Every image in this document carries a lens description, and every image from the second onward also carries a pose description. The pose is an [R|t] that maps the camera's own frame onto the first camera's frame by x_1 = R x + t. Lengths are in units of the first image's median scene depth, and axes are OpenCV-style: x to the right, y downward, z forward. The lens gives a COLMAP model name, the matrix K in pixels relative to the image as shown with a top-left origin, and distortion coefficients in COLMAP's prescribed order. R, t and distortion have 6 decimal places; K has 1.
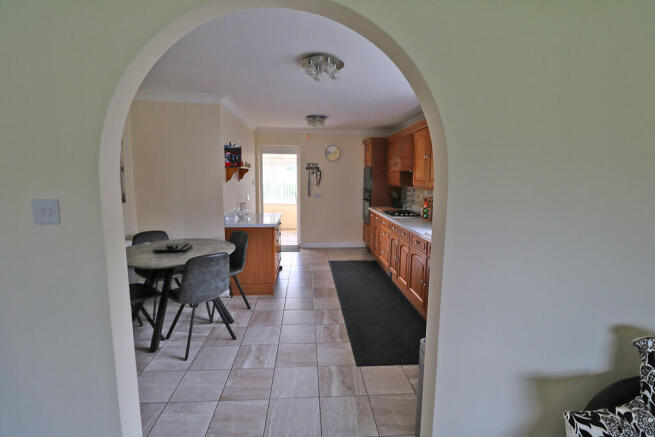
lens RADIAL K [[303.6, 0, 328.2], [0, 303.6, 212.4], [0, 0, 1]] dist [-0.002442, -0.010085]
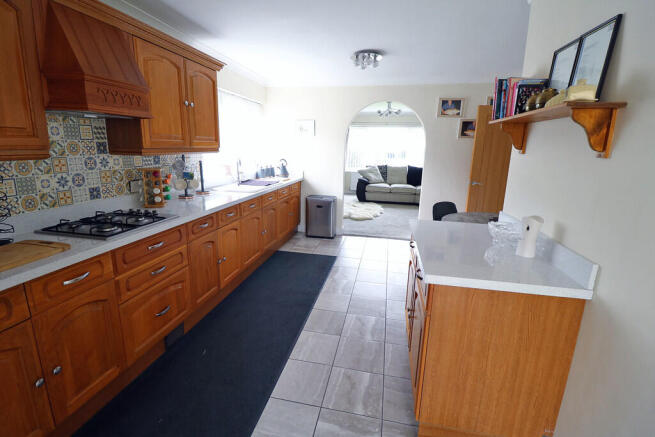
lens RADIAL K [[303.6, 0, 326.7], [0, 303.6, 212.9], [0, 0, 1]] dist [-0.002442, -0.010085]
pose [[-0.962908, -0.080514, 0.257537, -0.169711], [0.008897, 0.944451, 0.328530, -0.173598], [-0.269682, 0.318636, -0.908704, 1.613914]]
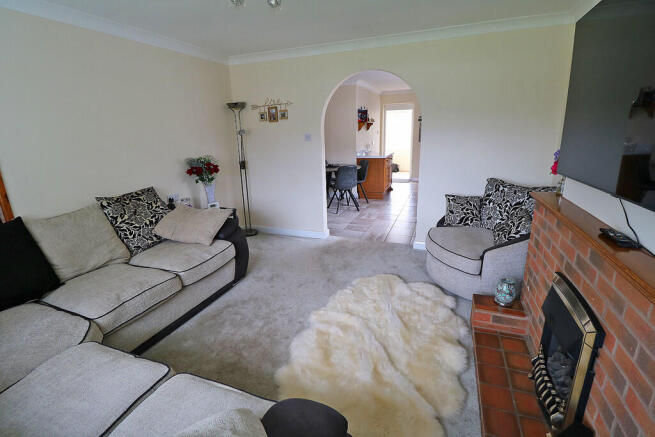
lens RADIAL K [[303.6, 0, 331.1], [0, 303.6, 217.7], [0, 0, 1]] dist [-0.002442, -0.010085]
pose [[0.906045, 0.080040, -0.415543, 0.278711], [-0.011057, 0.986093, 0.165826, 0.099520], [0.423037, -0.145651, 0.894330, -0.675665]]
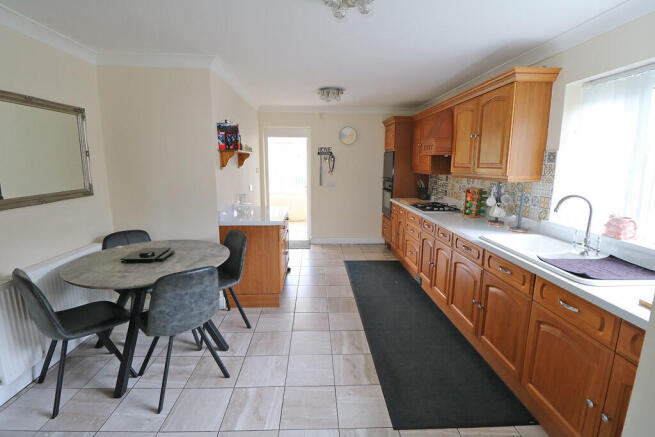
lens RADIAL K [[303.6, 0, 326.6], [0, 303.6, 212.3], [0, 0, 1]] dist [-0.002442, -0.010085]
pose [[0.999391, 0.002415, -0.034801, -0.026324], [-0.000996, 0.999169, 0.040735, -0.019236], [0.034871, -0.040675, 0.998564, 0.204115]]
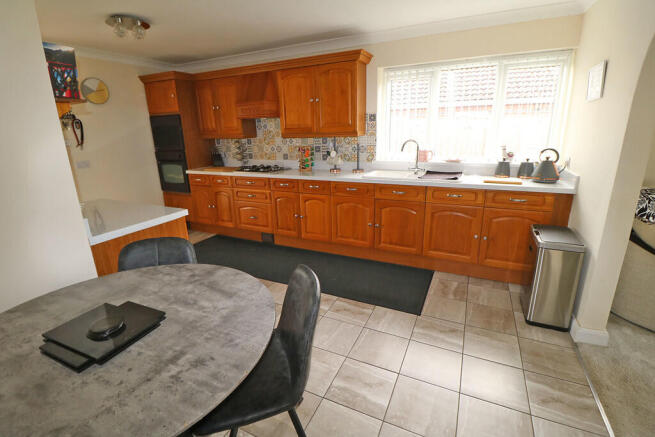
lens RADIAL K [[303.6, 0, 325.4], [0, 303.6, 213.6], [0, 0, 1]] dist [-0.002442, -0.010085]
pose [[0.497192, -0.251113, 0.830507, -0.520795], [0.135681, 0.967928, 0.211436, -0.039852], [-0.856966, 0.007560, 0.515318, 0.498376]]
